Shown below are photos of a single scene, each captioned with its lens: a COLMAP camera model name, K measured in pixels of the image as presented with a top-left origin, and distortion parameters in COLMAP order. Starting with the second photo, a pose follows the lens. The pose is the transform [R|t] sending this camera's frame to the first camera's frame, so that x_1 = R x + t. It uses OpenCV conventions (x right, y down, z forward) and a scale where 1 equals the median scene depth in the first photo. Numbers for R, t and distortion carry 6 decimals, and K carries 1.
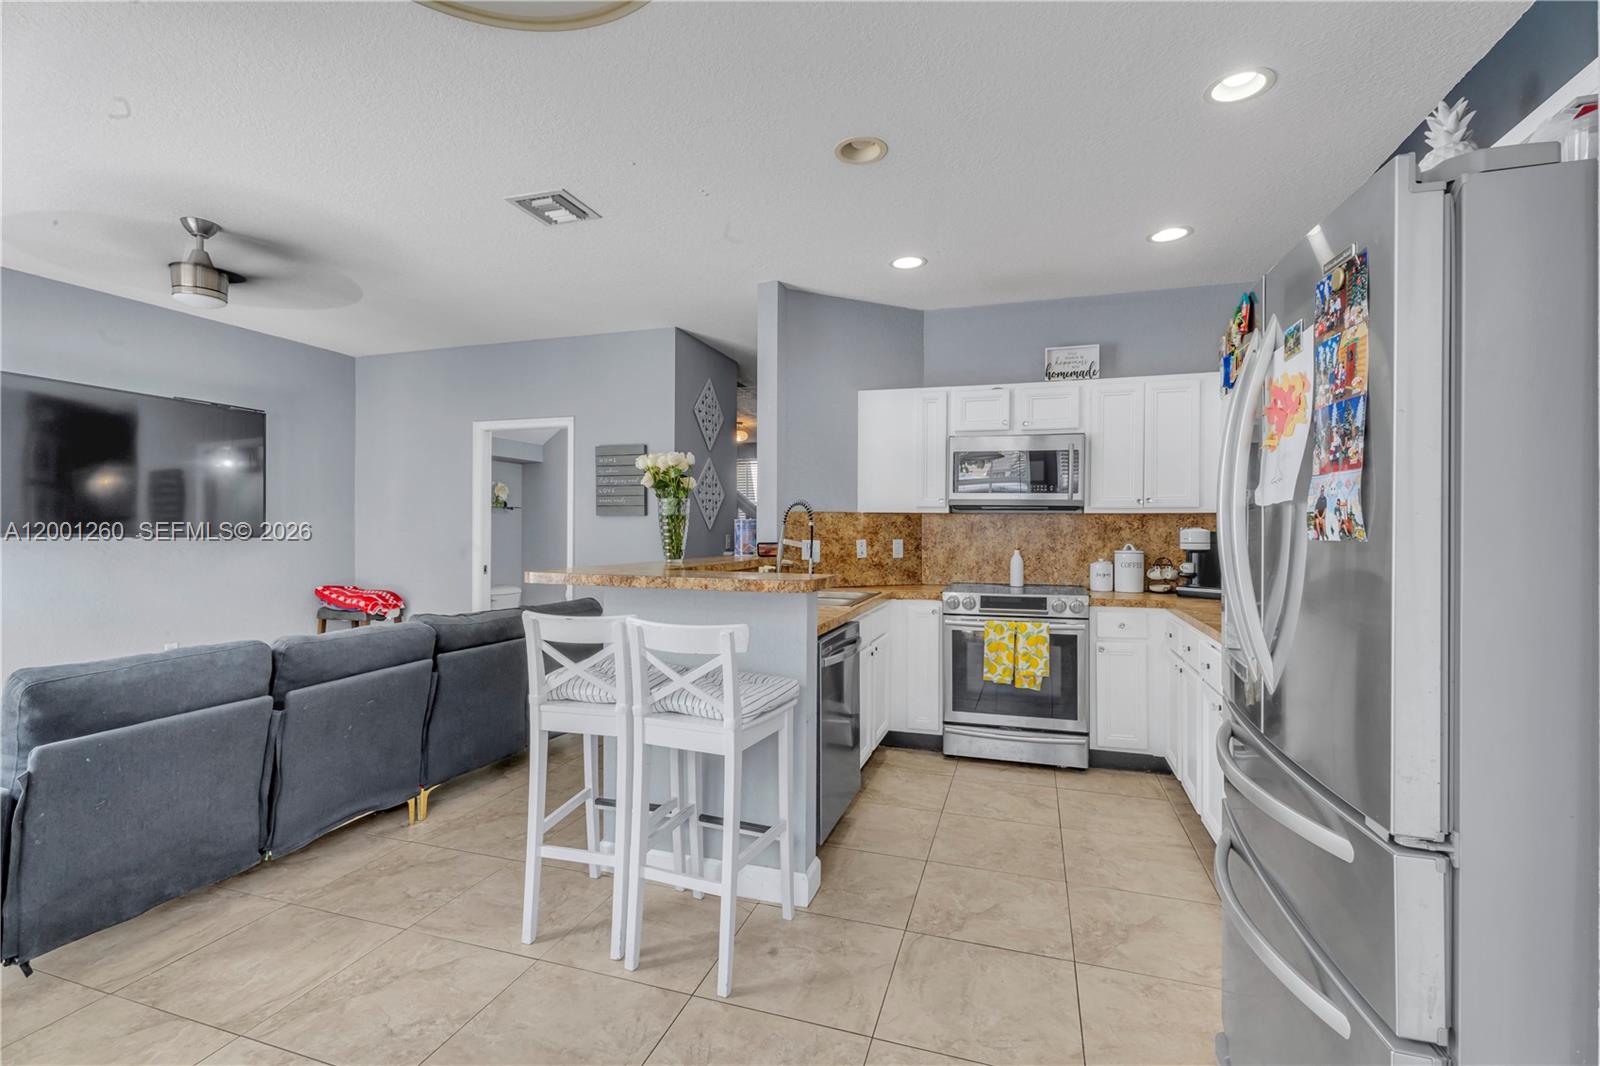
lens RADIAL K [[760.1, 0, 788.0], [0, 760.1, 531.1], [0, 0, 1]] dist [-0.002327, -0.000678]
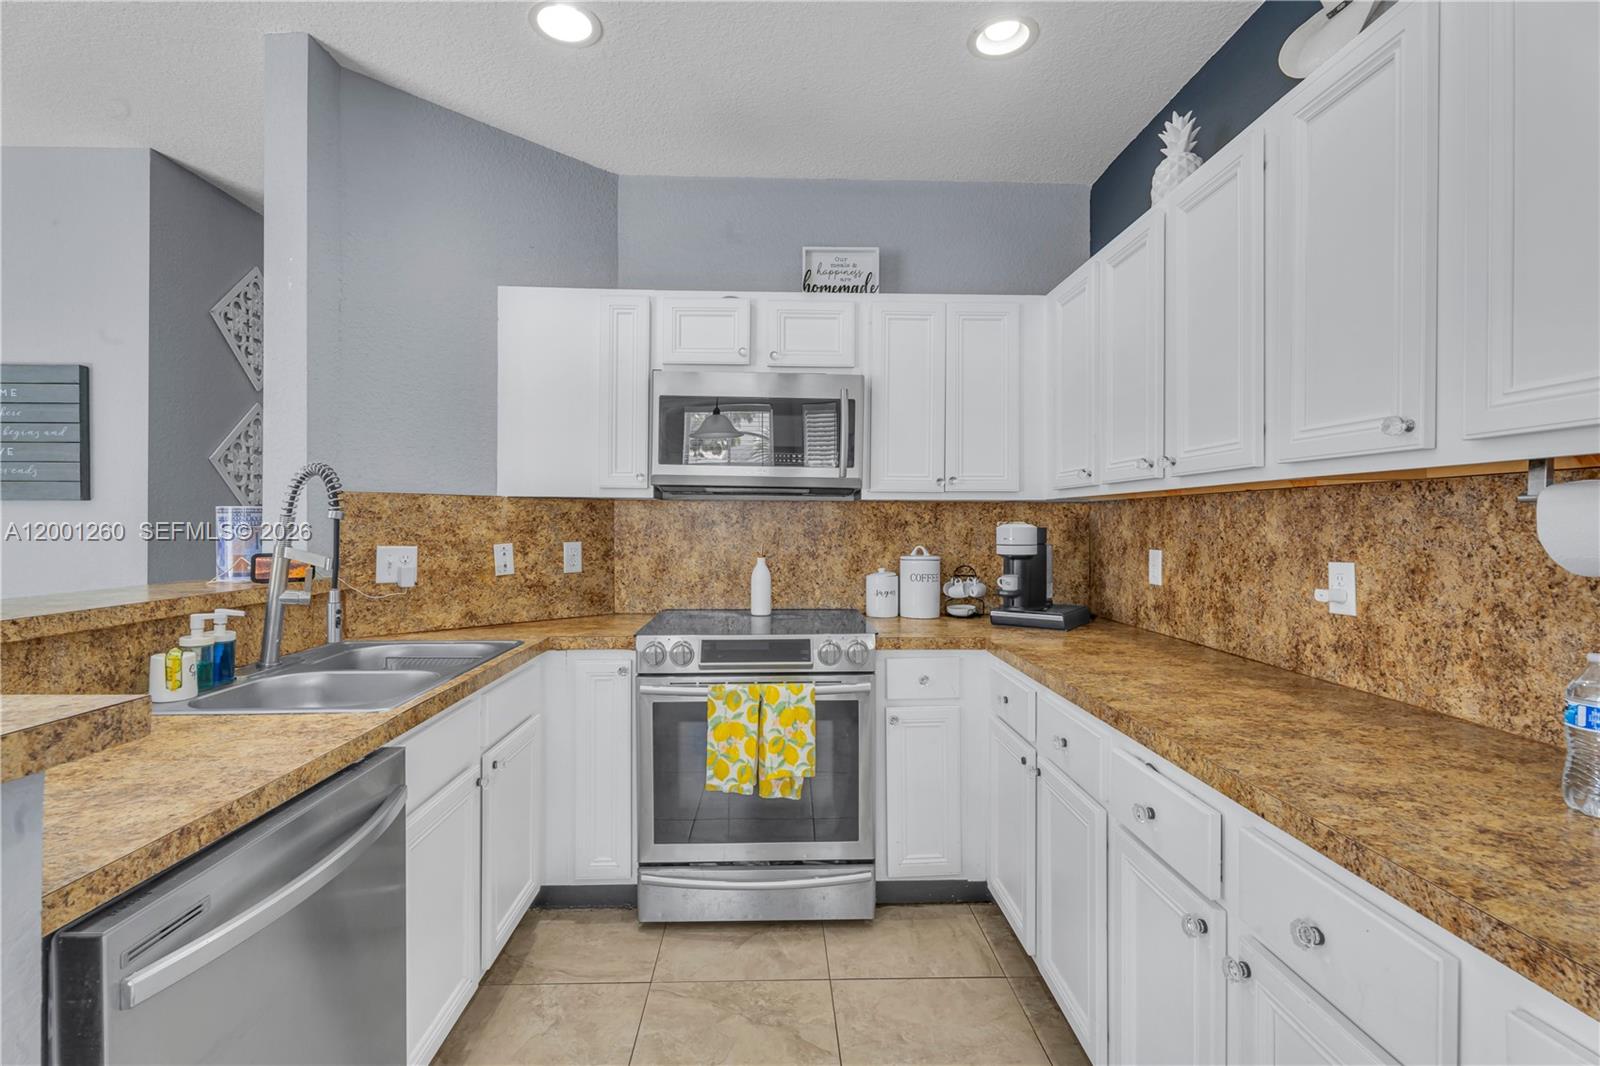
lens RADIAL K [[760.1, 0, 793.0], [0, 760.1, 526.8], [0, 0, 1]] dist [-0.002327, -0.000678]
pose [[0.944040, -0.003624, 0.329812, 0.121277], [0.002417, 0.999989, 0.004069, -0.003267], [-0.329823, -0.003044, 0.944038, 0.407353]]
